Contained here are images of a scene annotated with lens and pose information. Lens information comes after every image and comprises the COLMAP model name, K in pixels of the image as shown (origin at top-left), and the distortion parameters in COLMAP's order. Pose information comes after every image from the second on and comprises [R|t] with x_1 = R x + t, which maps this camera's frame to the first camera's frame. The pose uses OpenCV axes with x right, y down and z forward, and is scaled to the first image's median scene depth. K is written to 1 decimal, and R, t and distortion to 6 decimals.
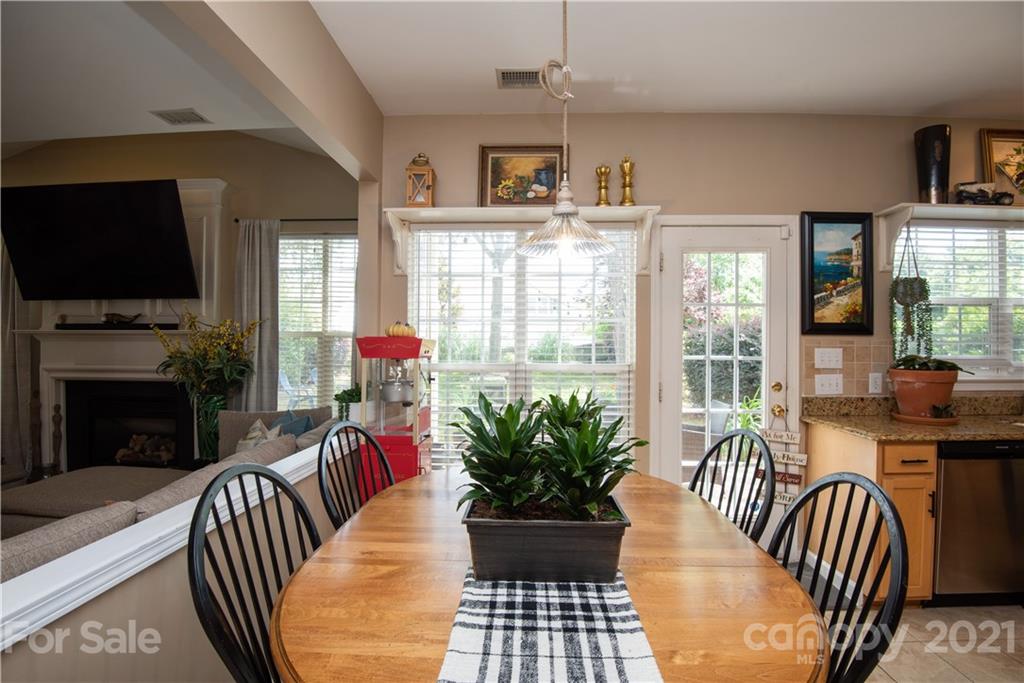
lens RADIAL K [[472.4, 0, 511.9], [0, 472.4, 342.8], [0, 0, 1]] dist [-0.023447, -0.012677]
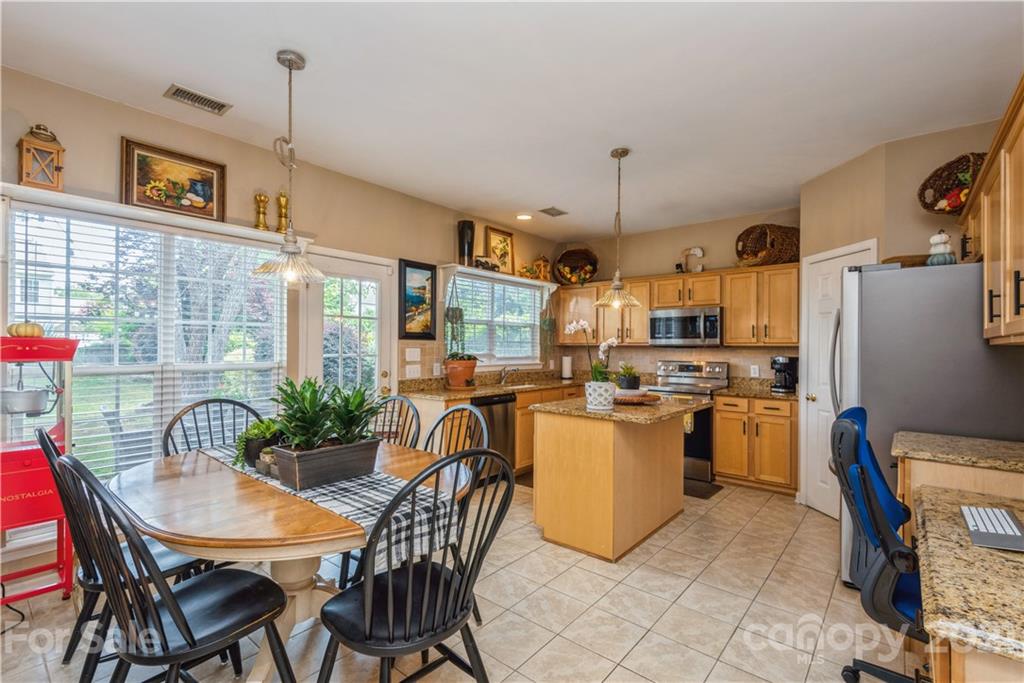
lens RADIAL K [[459.8, 0, 515.0], [0, 459.8, 346.1], [0, 0, 1]] dist [0.036698, -0.023182]
pose [[0.610091, 0.000897, 0.792331, -0.340131], [-0.004848, 0.999985, 0.002601, -0.001399], [-0.792316, -0.005428, 0.610086, -0.216742]]
